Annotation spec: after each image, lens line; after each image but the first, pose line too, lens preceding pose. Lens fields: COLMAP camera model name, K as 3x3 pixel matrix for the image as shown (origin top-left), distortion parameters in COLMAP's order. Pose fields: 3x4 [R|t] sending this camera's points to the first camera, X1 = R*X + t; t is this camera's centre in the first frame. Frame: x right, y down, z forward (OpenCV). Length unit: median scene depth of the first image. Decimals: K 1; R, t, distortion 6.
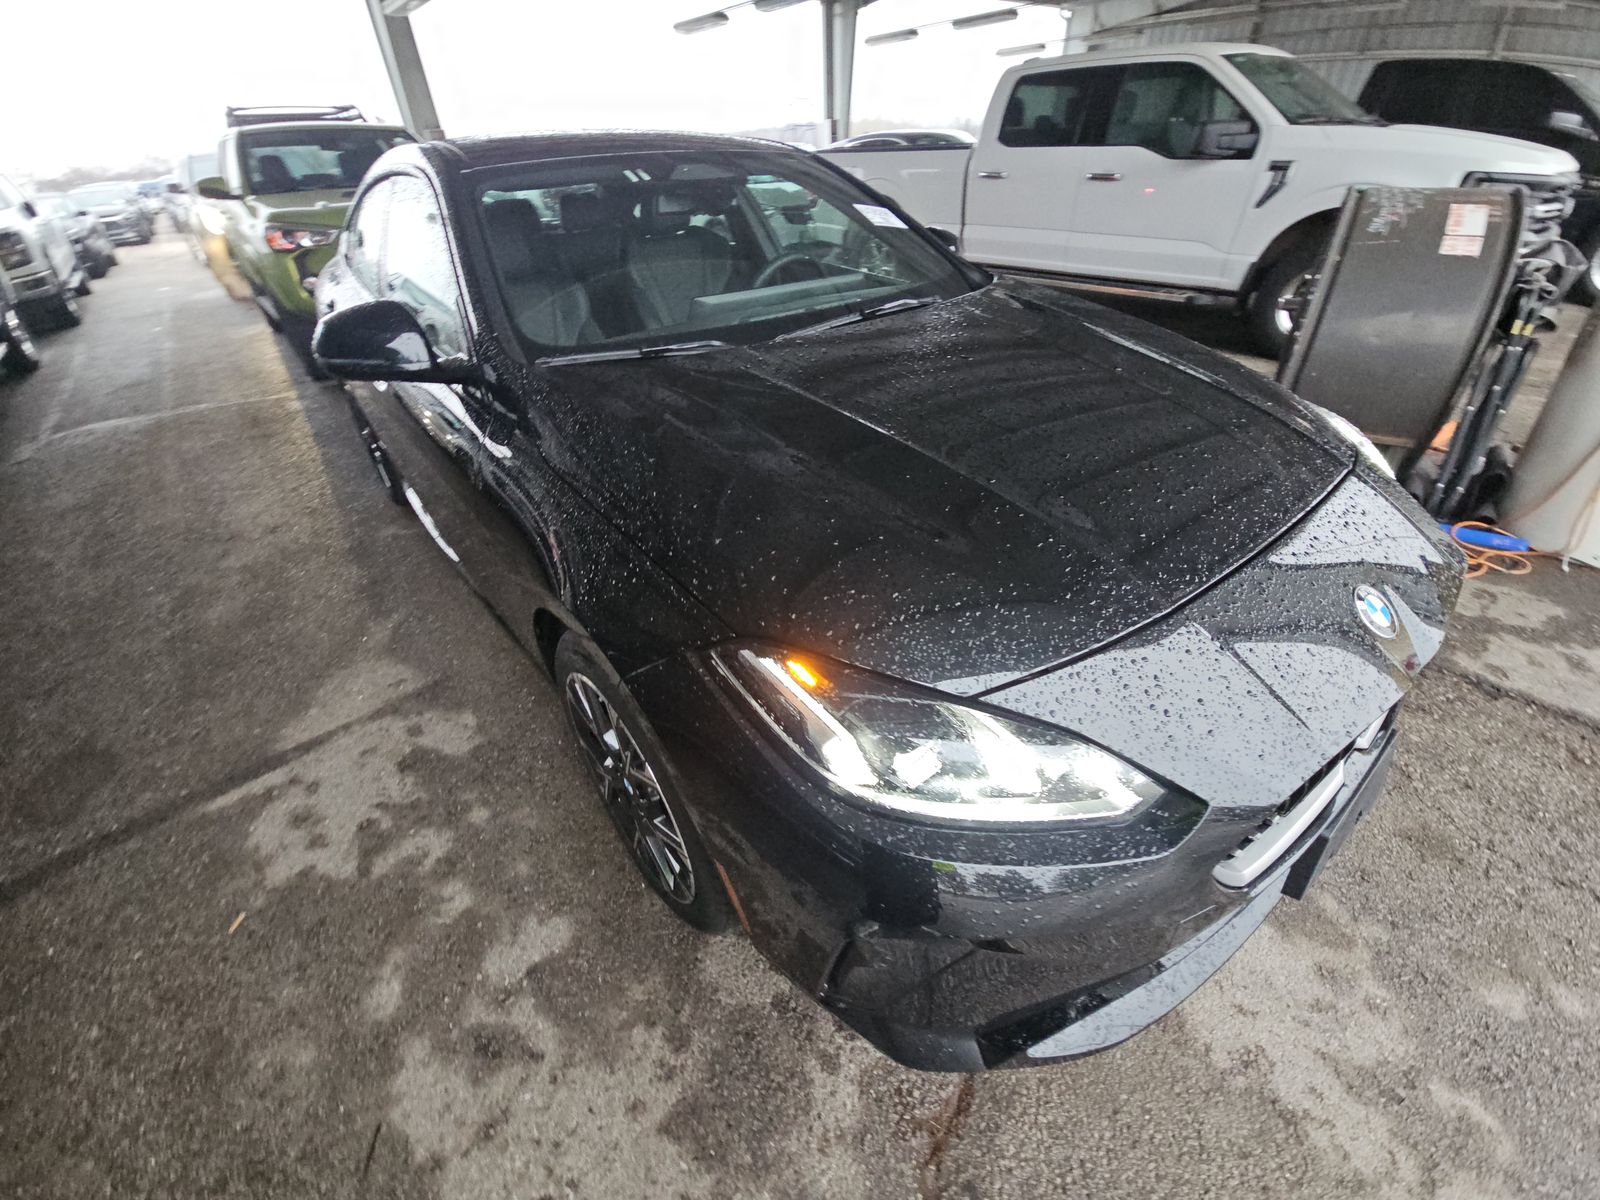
lens RADIAL K [[631.2, 0, 805.1], [0, 631.2, 591.1], [0, 0, 1]] dist [-0.010259, 0.000006]
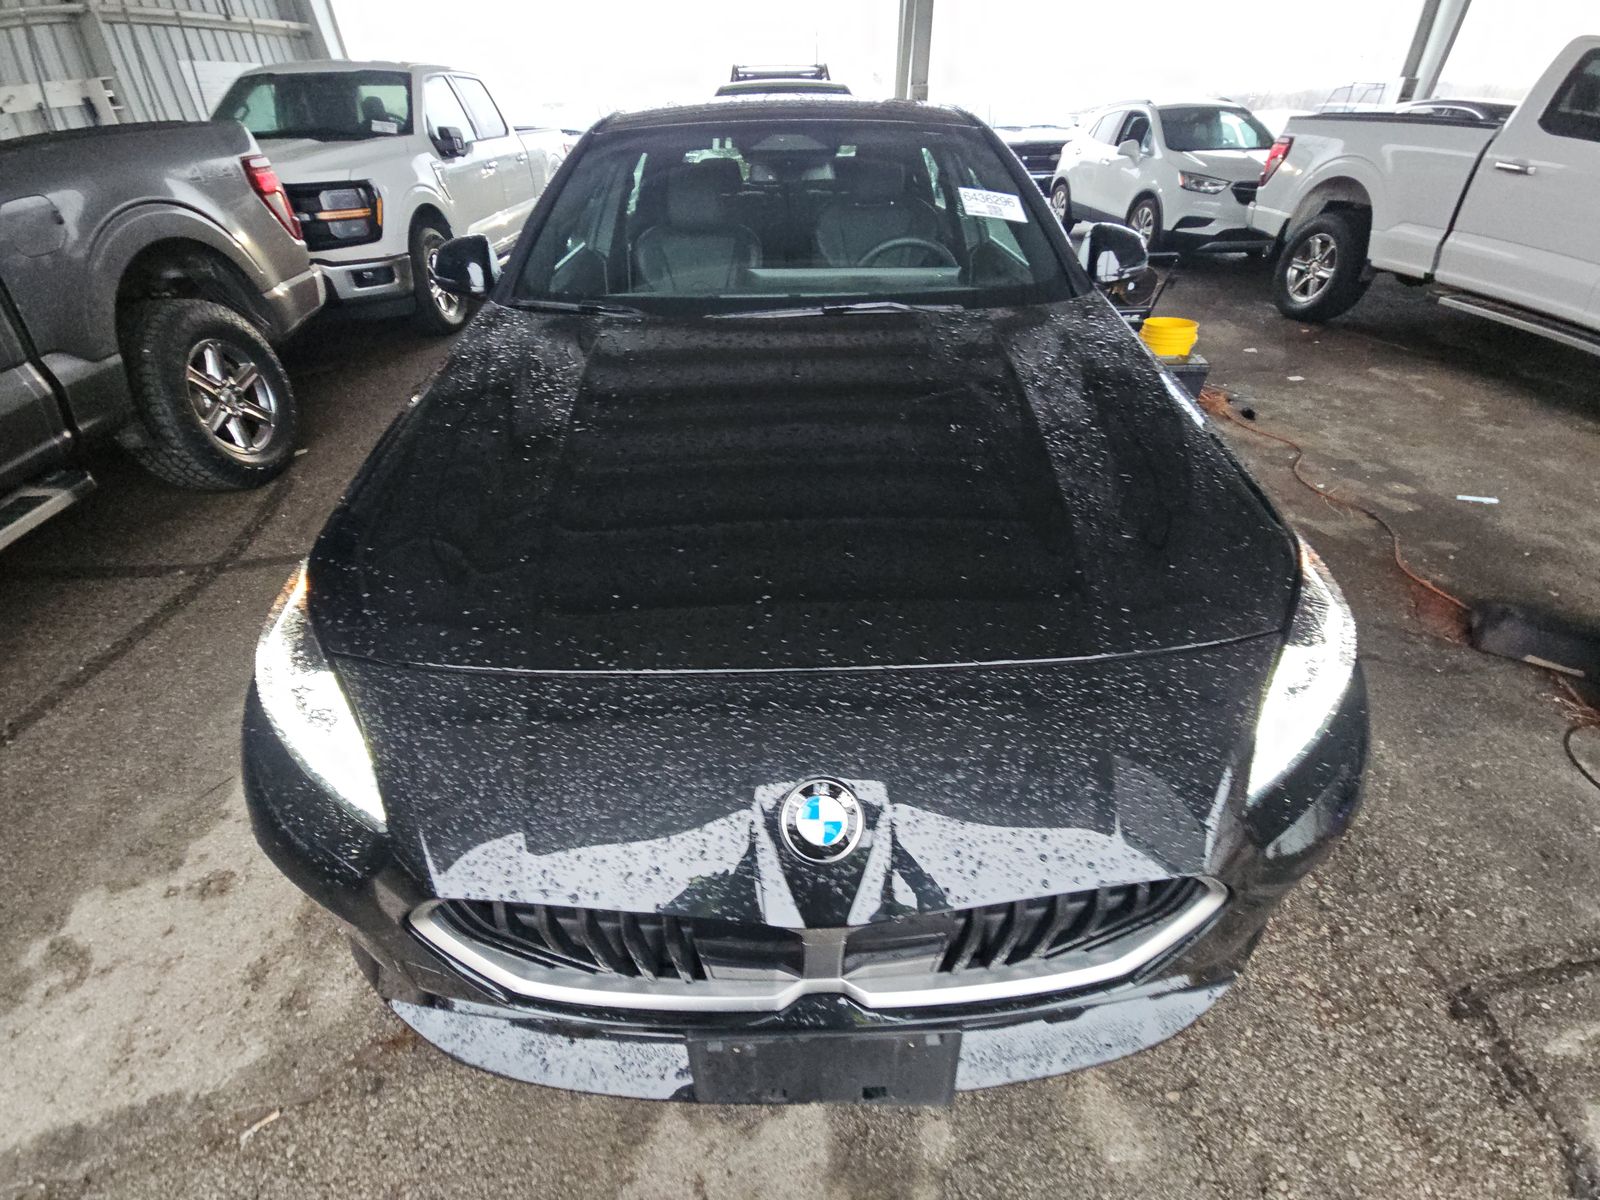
lens RADIAL K [[631.2, 0, 802.3], [0, 631.2, 603.2], [0, 0, 1]] dist [-0.010259, 0.000006]
pose [[0.805283, 0.358976, -0.471864, 1.011921], [-0.332896, 0.932337, 0.141165, -0.247237], [0.490612, 0.043404, 0.870297, 0.327153]]
